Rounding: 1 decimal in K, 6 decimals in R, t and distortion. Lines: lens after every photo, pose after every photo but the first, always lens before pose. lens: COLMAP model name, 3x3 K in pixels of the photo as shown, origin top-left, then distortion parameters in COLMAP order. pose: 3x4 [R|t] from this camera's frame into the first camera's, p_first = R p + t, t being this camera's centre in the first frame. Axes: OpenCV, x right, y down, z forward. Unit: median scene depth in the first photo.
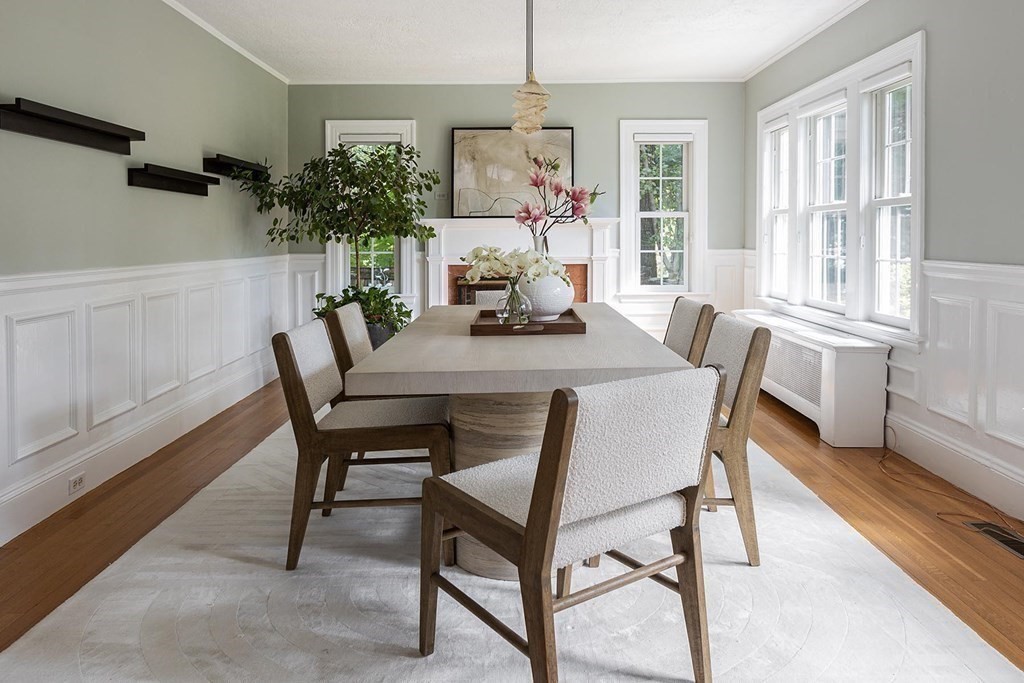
lens RADIAL K [[691.4, 0, 513.5], [0, 691.4, 256.3], [0, 0, 1]] dist [0.005429, 0.004233]
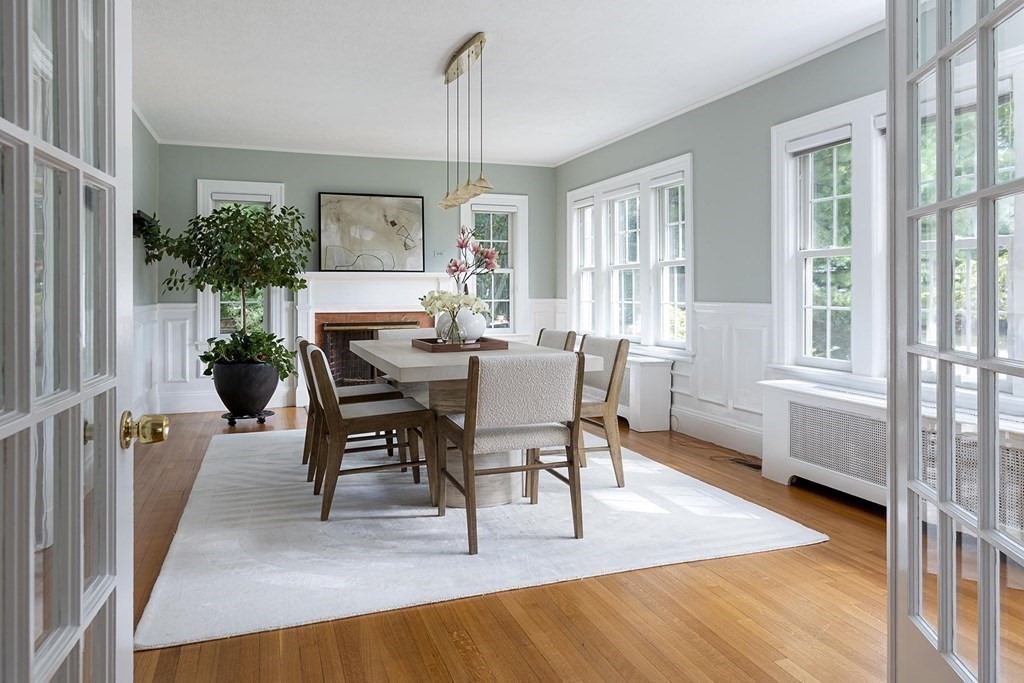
lens RADIAL K [[691.7, 0, 511.4], [0, 691.7, 294.1], [0, 0, 1]] dist [-0.000969, 0.000897]
pose [[0.943922, 0.001849, 0.330162, -0.183488], [0.007498, 0.999606, -0.027035, 0.016609], [-0.330082, 0.027995, 0.943537, -0.192113]]
